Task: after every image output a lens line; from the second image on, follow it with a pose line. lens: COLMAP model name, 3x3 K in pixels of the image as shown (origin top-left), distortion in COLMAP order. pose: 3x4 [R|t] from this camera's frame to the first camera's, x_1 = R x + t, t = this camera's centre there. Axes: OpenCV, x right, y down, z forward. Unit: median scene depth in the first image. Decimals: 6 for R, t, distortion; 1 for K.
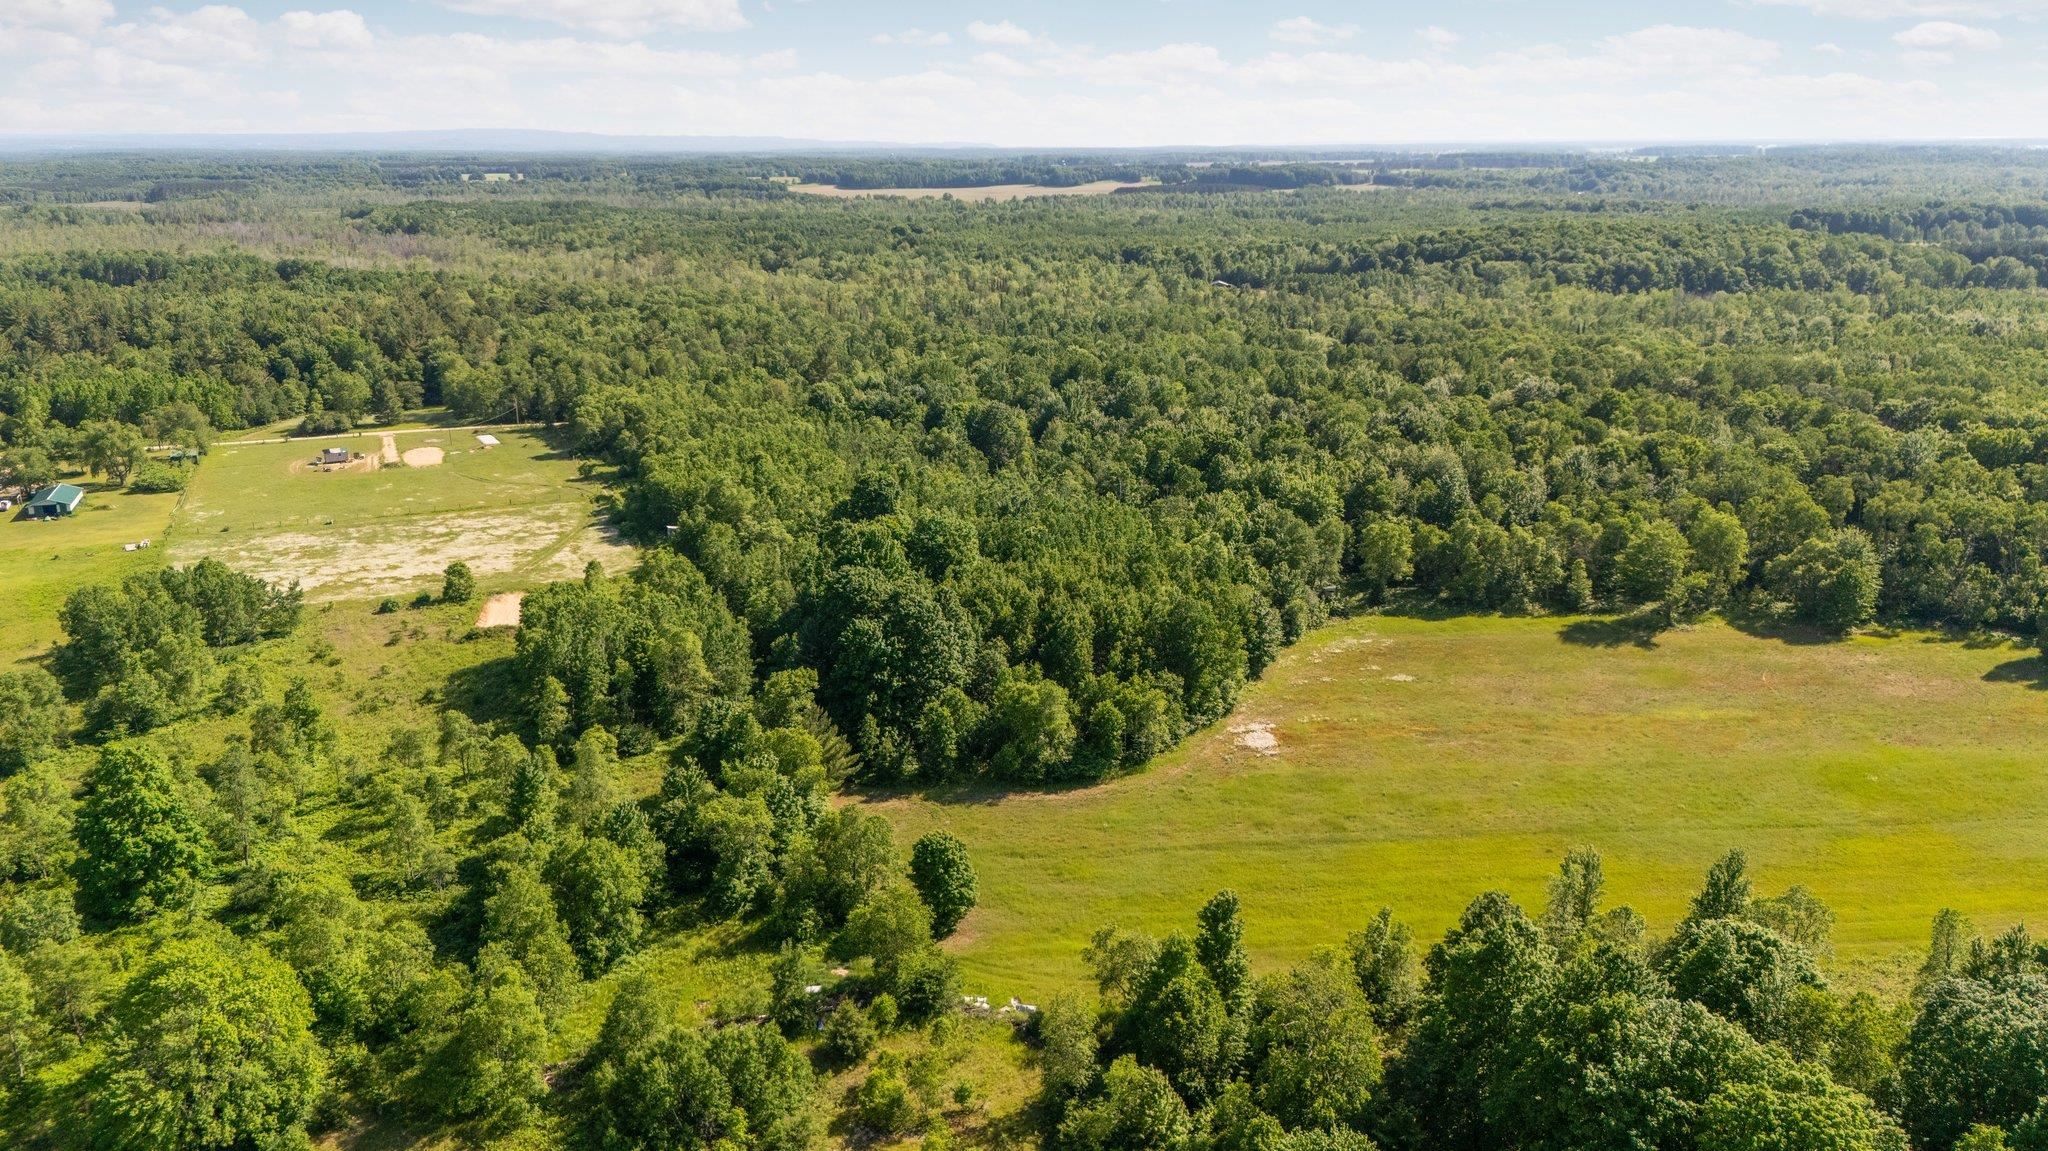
lens RADIAL K [[1545.8, 0, 1018.6], [0, 1545.8, 570.5], [0, 0, 1]] dist [0.055226, -0.042922]
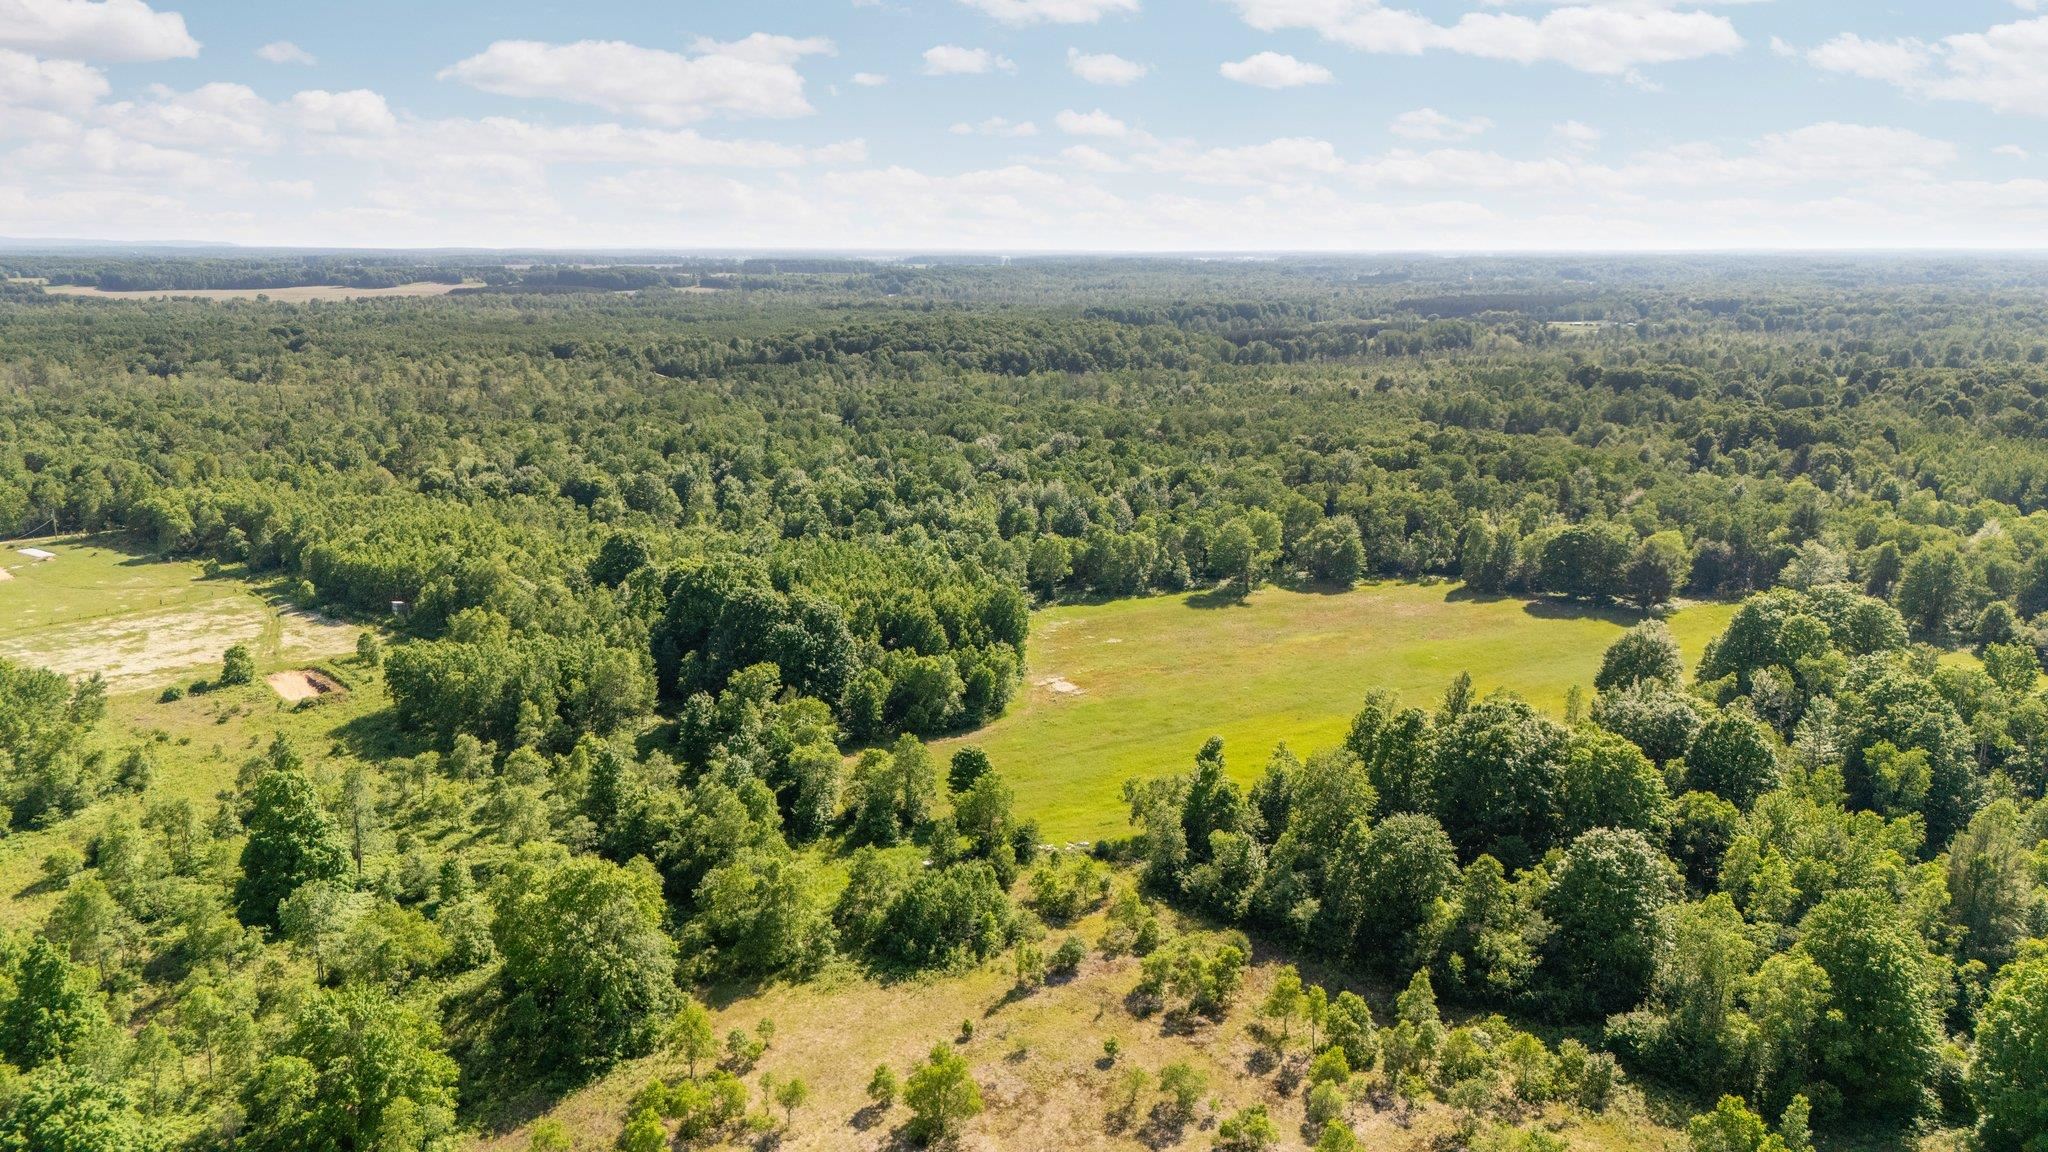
lens RADIAL K [[1512.0, 0, 1024.0], [0, 1512.0, 576.0], [0, 0, 1]] dist [0.089143, -0.093218]
pose [[0.897293, -0.086988, 0.432779, -0.205077], [0.111406, 0.993281, -0.031332, 0.024175], [-0.427146, 0.076328, 0.900955, -0.083457]]
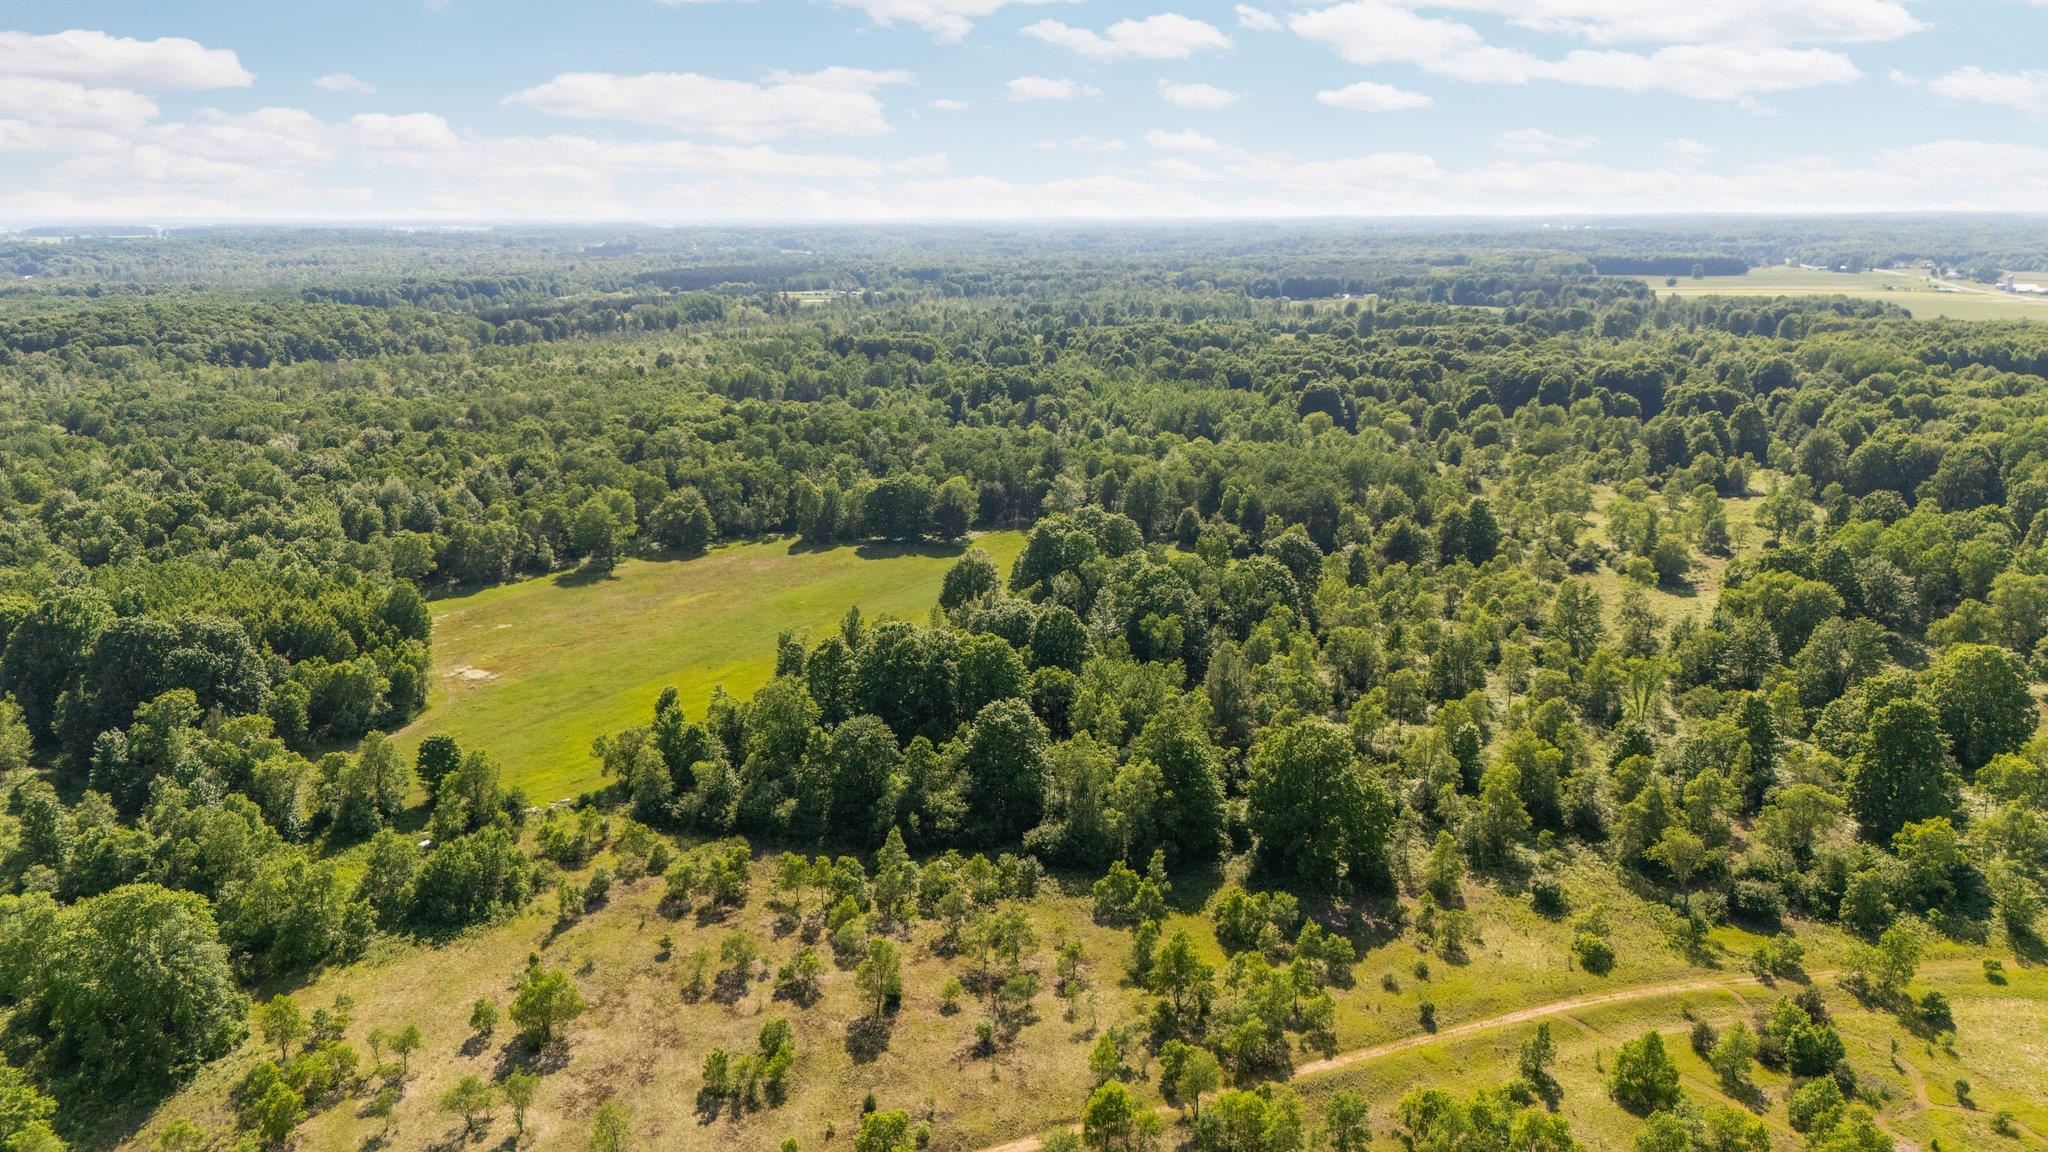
lens RADIAL K [[1512.0, 0, 1024.0], [0, 1512.0, 576.0], [0, 0, 1]] dist [0.089143, -0.093218]
pose [[0.579532, -0.188763, 0.792787, -0.299623], [0.220828, 0.972783, 0.070194, 0.017096], [-0.784460, 0.134390, 0.605443, -0.112977]]
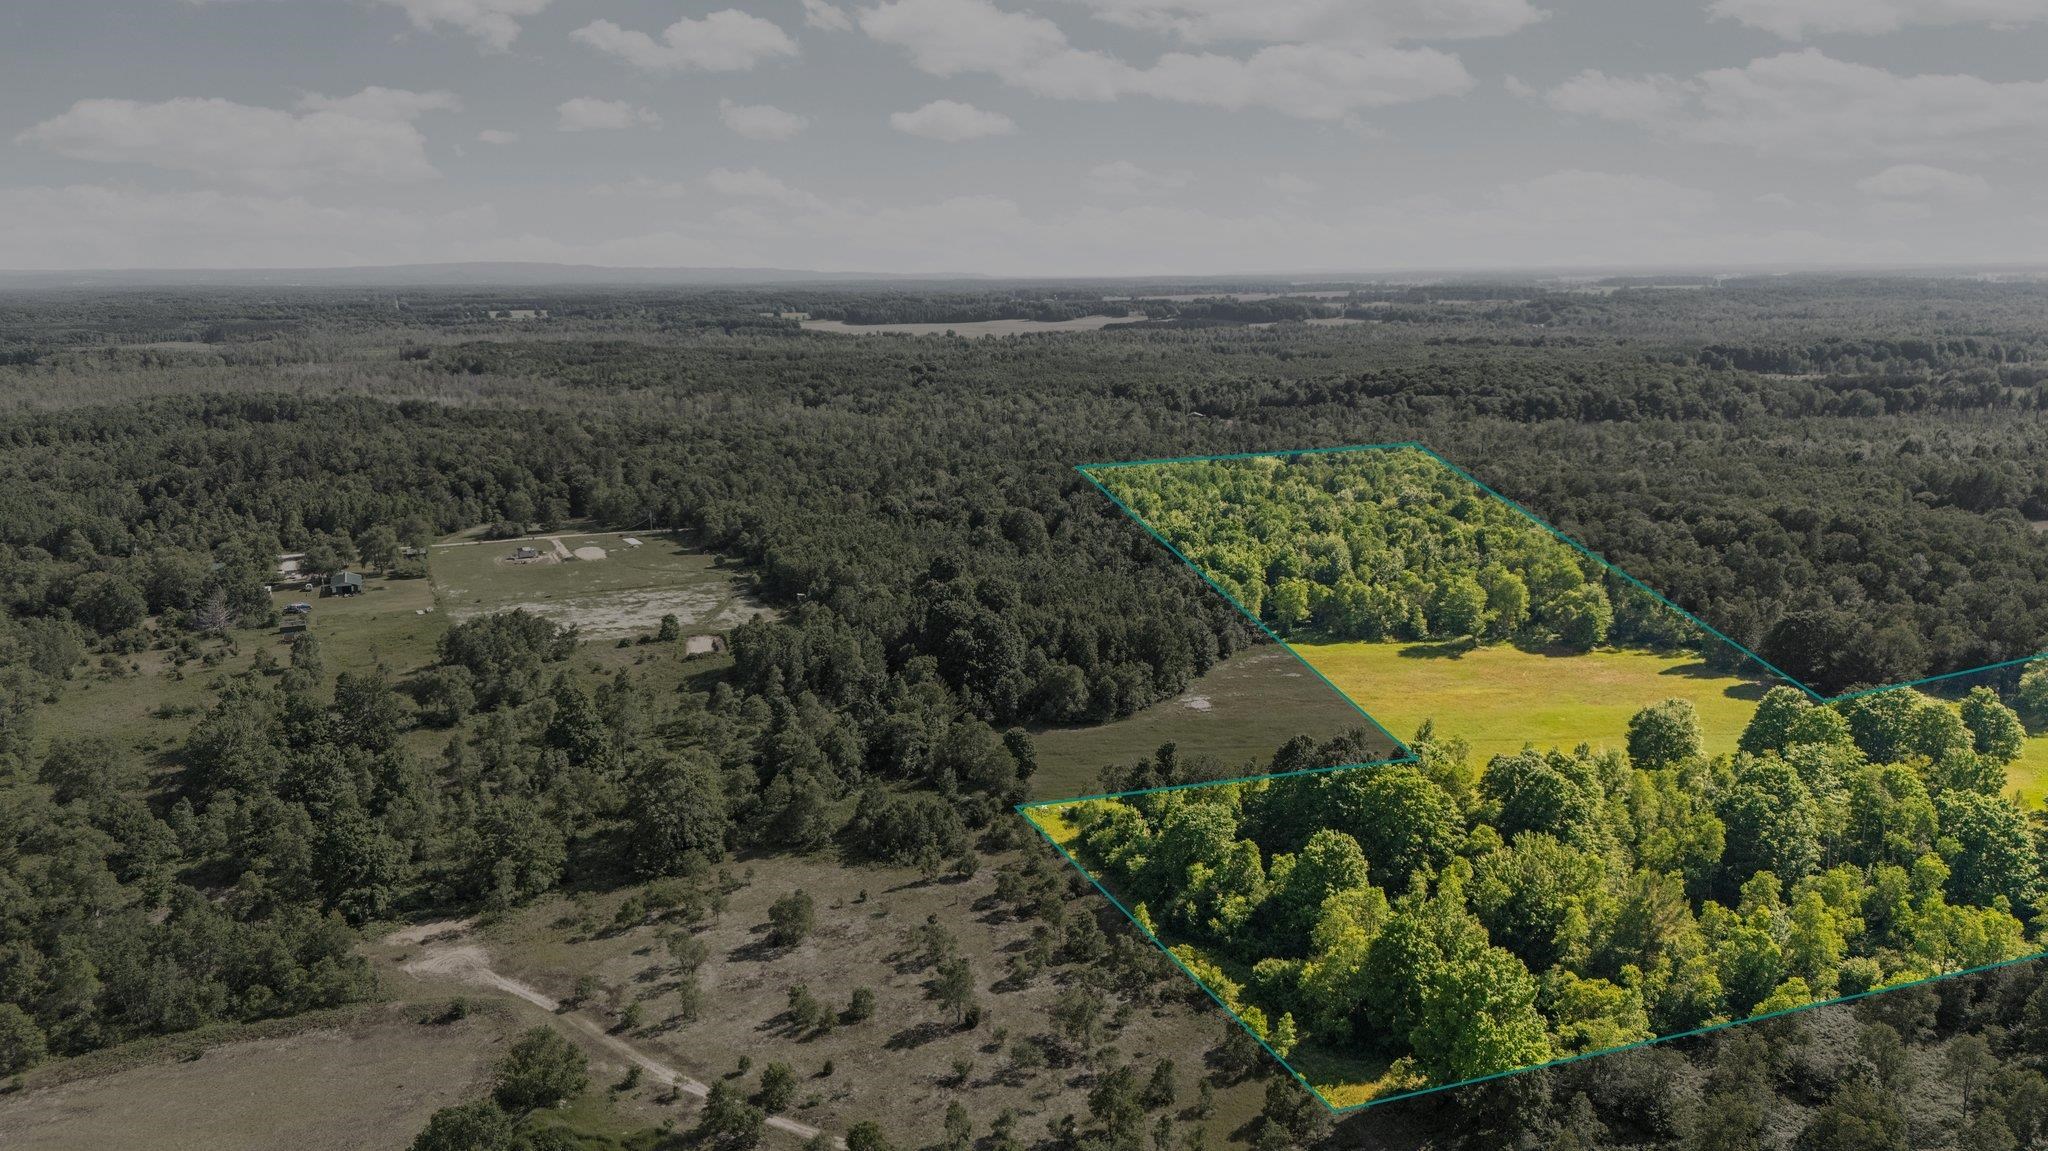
lens RADIAL K [[1554.2, 0, 1013.4], [0, 1554.2, 565.8], [0, 0, 1]] dist [0.089283, -0.118198]
pose [[0.999978, -0.006251, 0.002241, -0.021028], [0.006413, 0.996629, -0.081787, 0.045594], [-0.001722, 0.081800, 0.996647, -0.307795]]
